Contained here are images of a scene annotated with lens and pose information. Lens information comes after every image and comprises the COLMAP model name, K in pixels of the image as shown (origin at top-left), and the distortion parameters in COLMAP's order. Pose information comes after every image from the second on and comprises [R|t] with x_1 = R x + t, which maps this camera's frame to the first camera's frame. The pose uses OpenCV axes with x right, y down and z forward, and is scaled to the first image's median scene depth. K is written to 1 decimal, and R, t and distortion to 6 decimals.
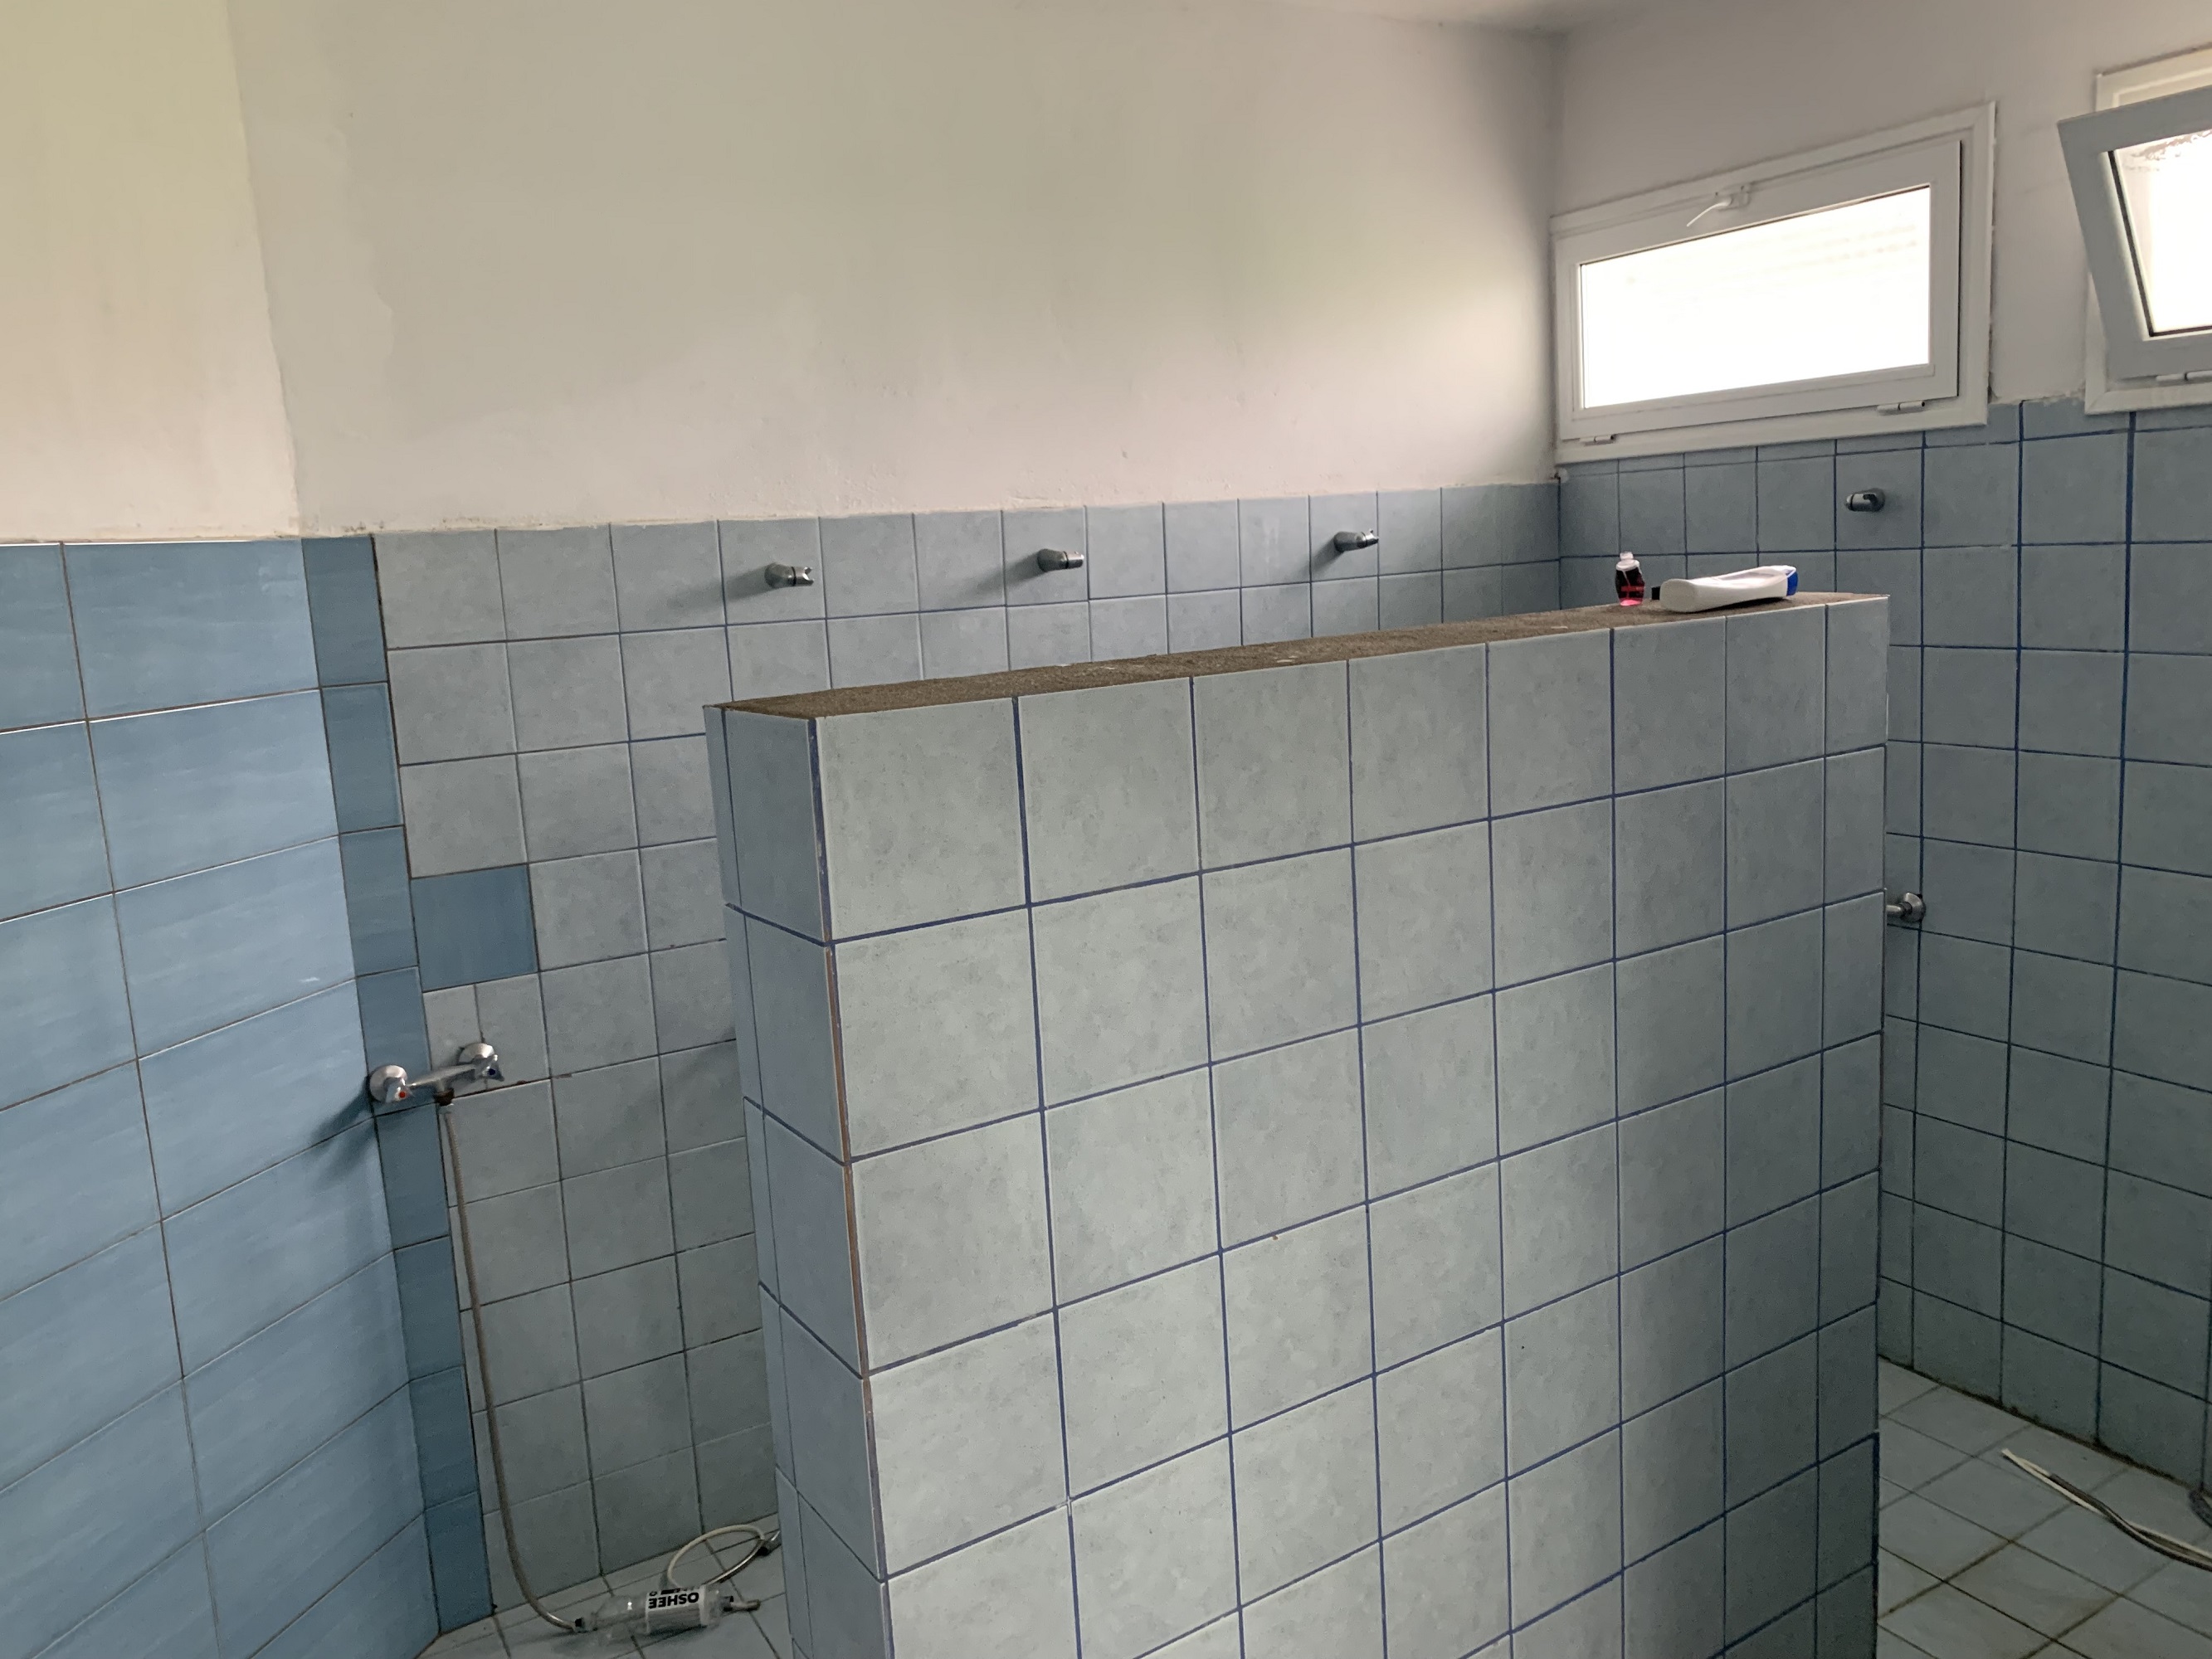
lens RADIAL K [[1675.5, 0, 1120.4], [0, 1675.5, 822.3], [0, 0, 1]] dist [0.039635, -0.046007]
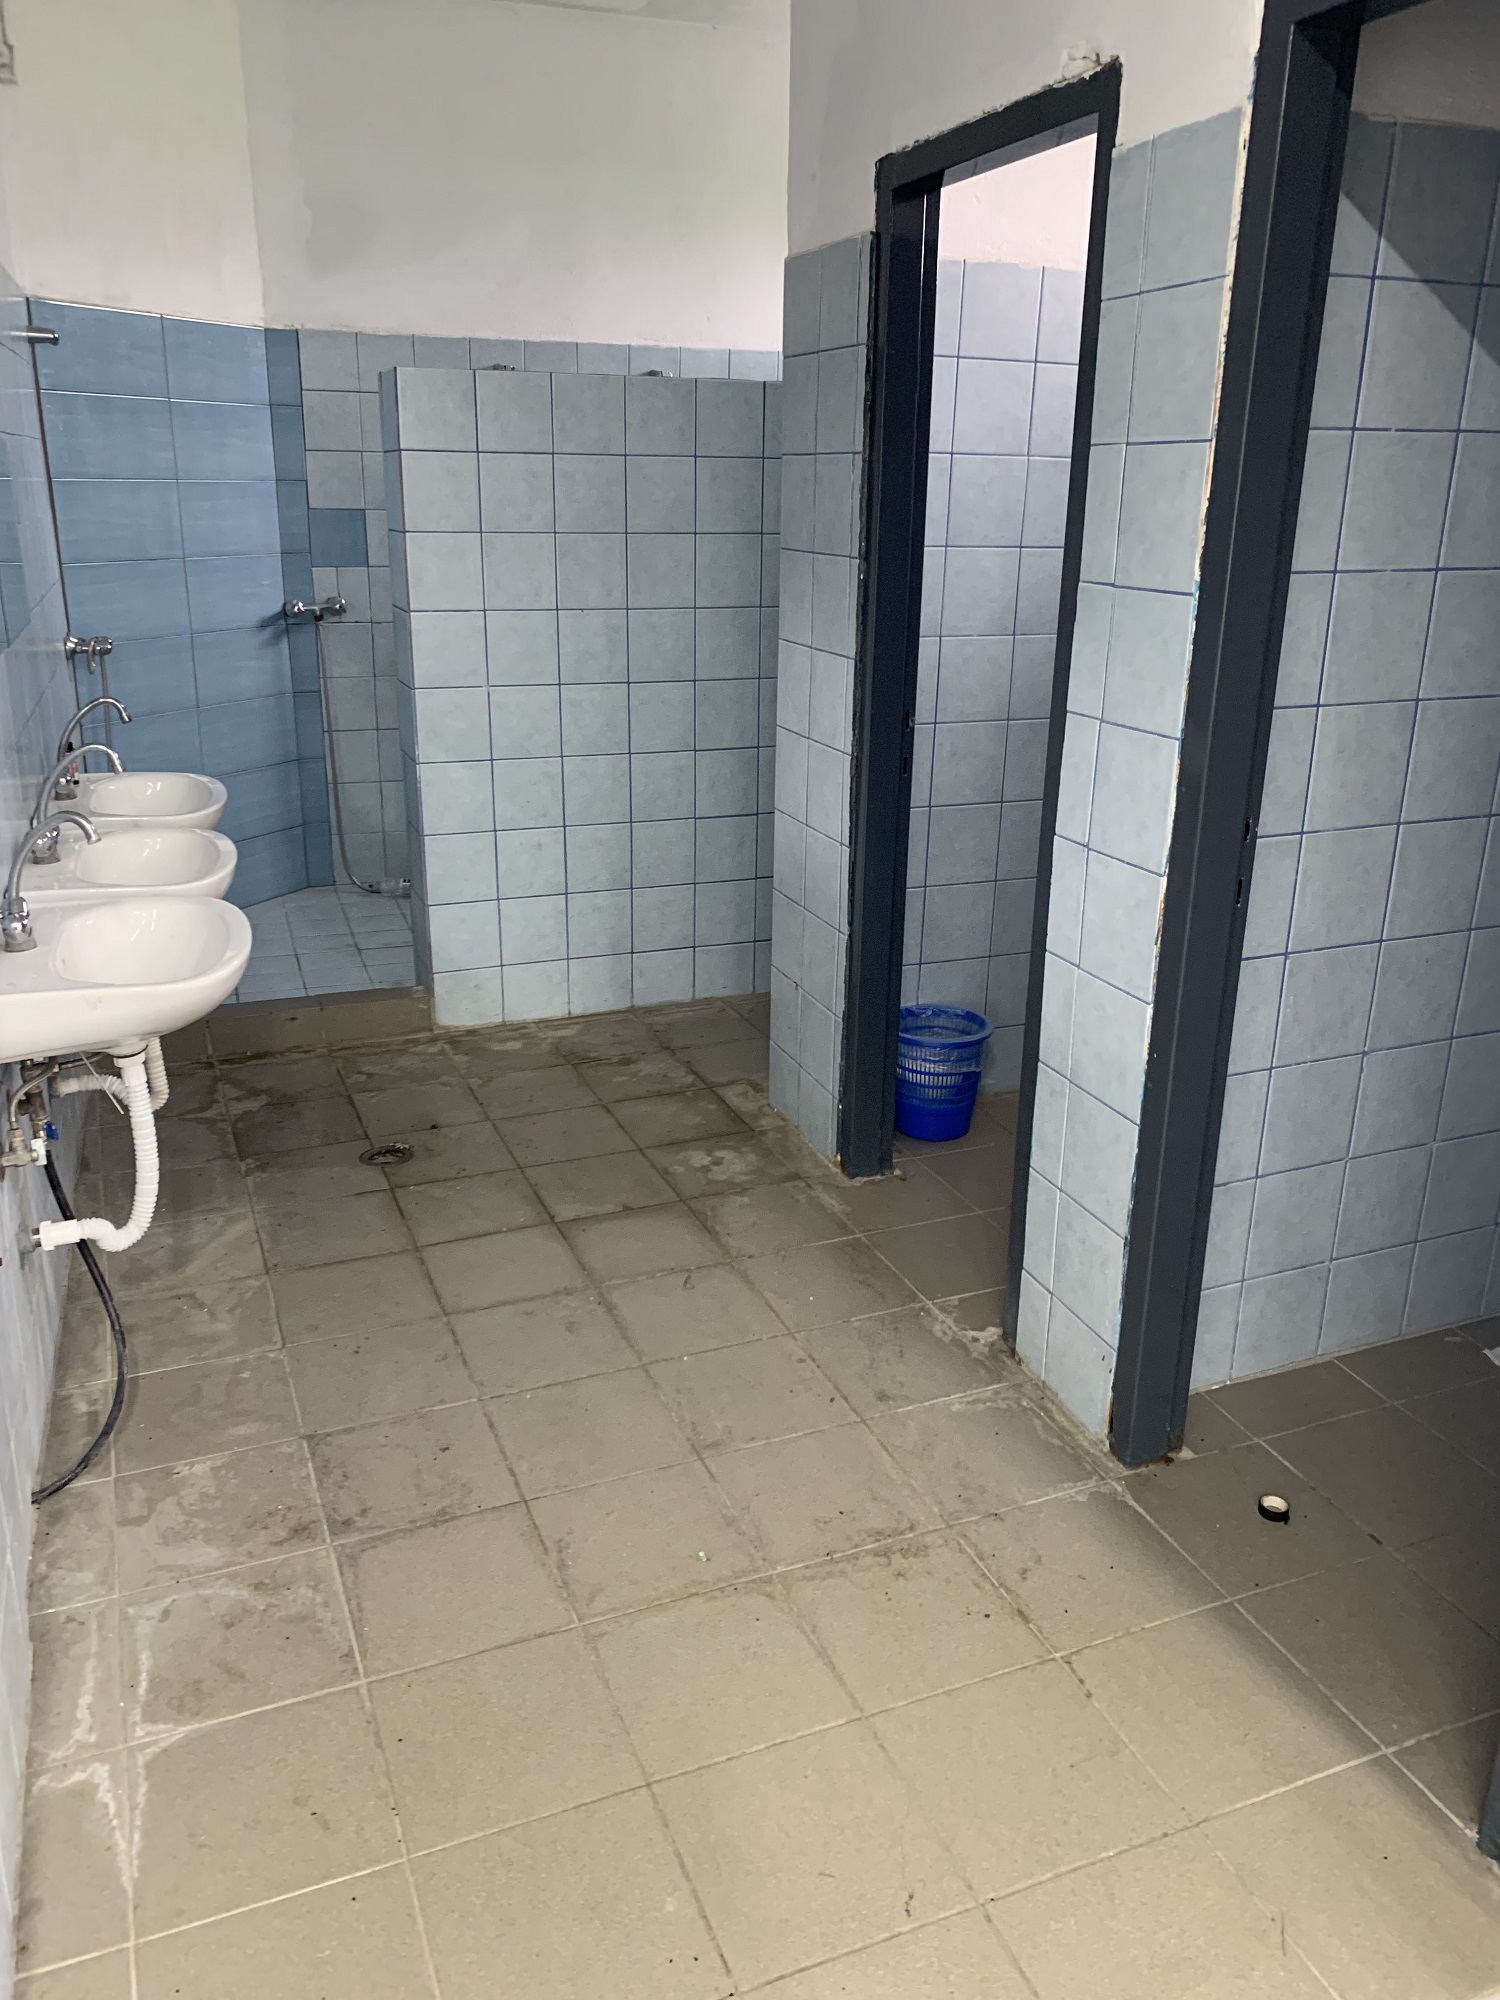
lens RADIAL K [[1515.1, 0, 741.0], [0, 1515.1, 1005.4], [0, 0, 1]] dist [0.039635, -0.046007]
pose [[0.977301, 0.129882, -0.167373, 0.502328], [-0.099566, 0.978929, 0.178284, 0.250174], [0.187002, -0.157572, 0.969640, -0.830810]]
